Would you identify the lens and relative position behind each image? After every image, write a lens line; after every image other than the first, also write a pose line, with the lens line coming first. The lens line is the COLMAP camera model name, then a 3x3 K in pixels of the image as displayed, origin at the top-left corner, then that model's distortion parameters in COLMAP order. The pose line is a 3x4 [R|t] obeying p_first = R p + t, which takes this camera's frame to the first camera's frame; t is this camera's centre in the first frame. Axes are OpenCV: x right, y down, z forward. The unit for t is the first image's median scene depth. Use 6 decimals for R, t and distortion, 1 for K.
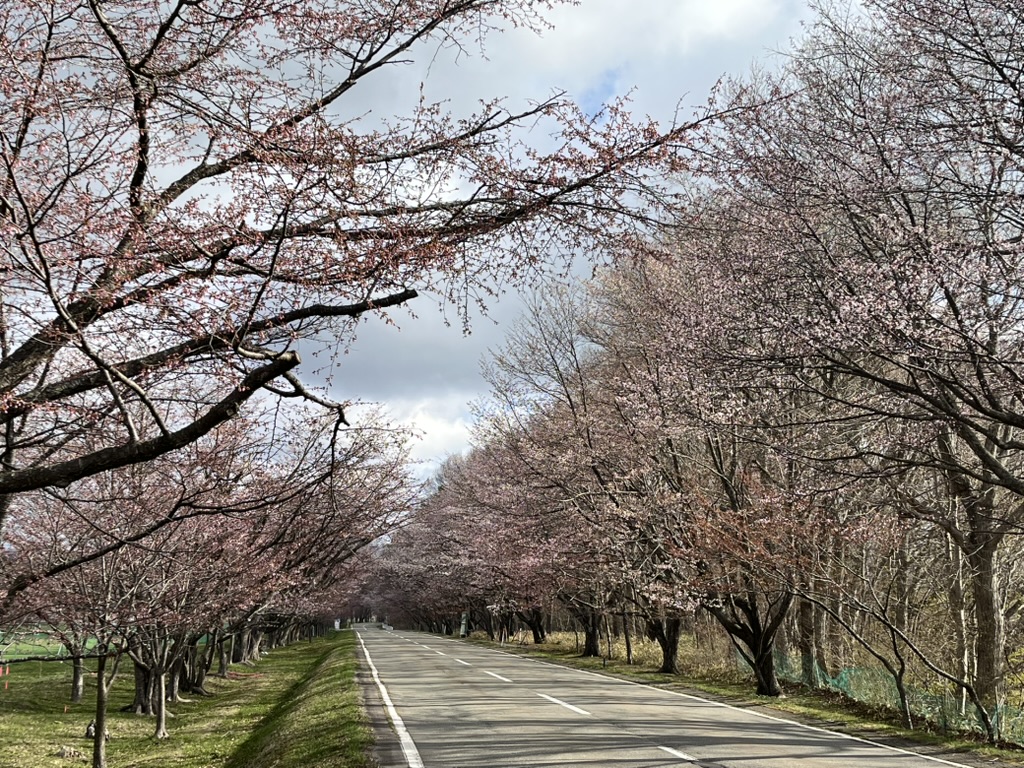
lens RADIAL K [[1314.4, 0, 512.0], [0, 1314.4, 384.0], [0, 0, 1]] dist [0.164956, -0.785194]
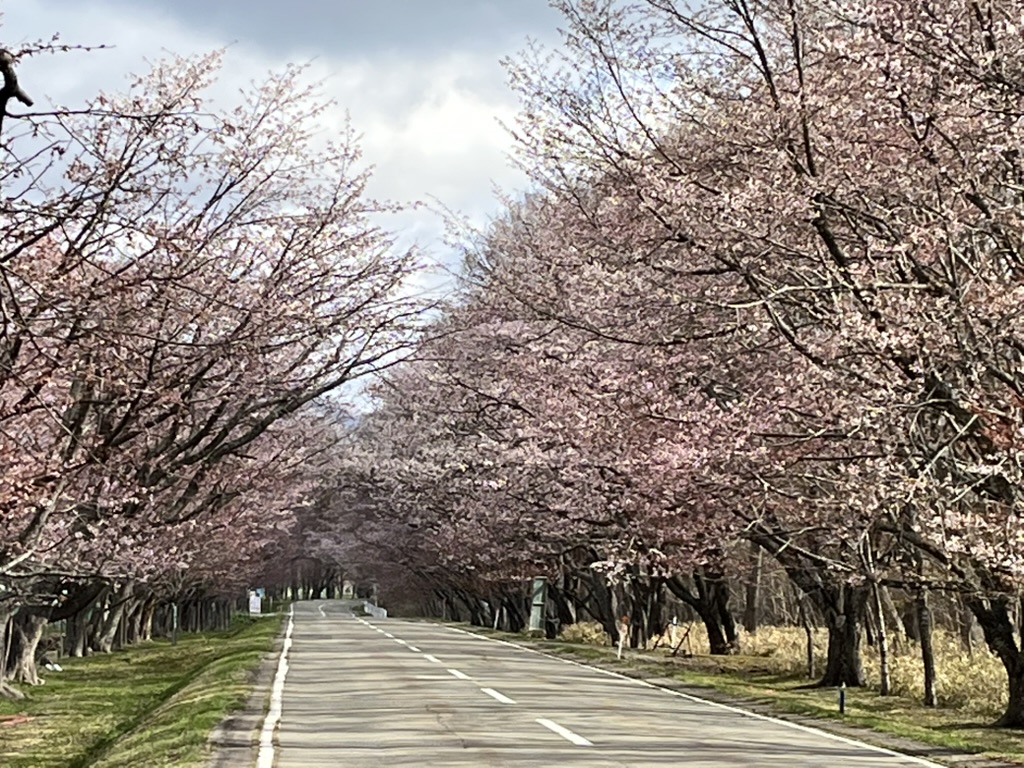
lens RADIAL K [[3251.2, 0, 512.0], [0, 3251.2, 384.0], [0, 0, 1]] dist [0.053621, 0.999665]
pose [[0.998505, 0.006635, -0.054264, 0.014275], [-0.000543, 0.993762, 0.111519, 0.001136], [0.054666, -0.111323, 0.992280, 0.006946]]
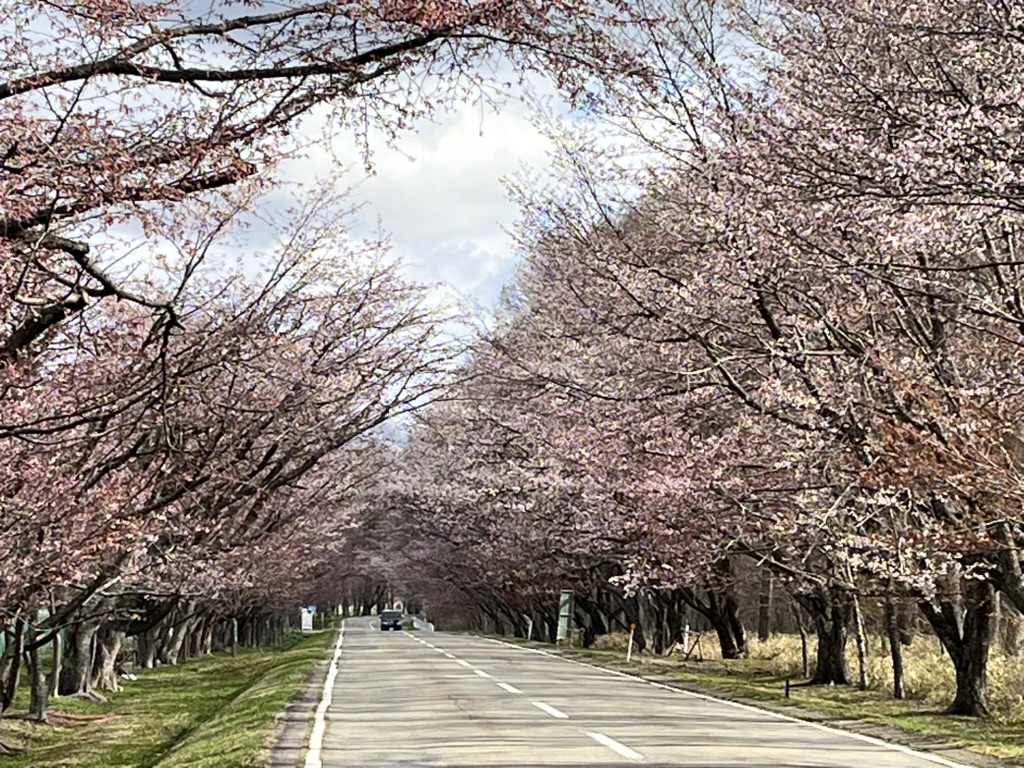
lens RADIAL K [[3251.2, 0, 512.0], [0, 3251.2, 384.0], [0, 0, 1]] dist [0.053621, 0.999665]
pose [[0.997580, -0.007062, -0.069173, 0.033680], [0.014449, 0.994167, 0.106883, -0.024138], [0.068015, -0.107624, 0.991862, -0.141066]]
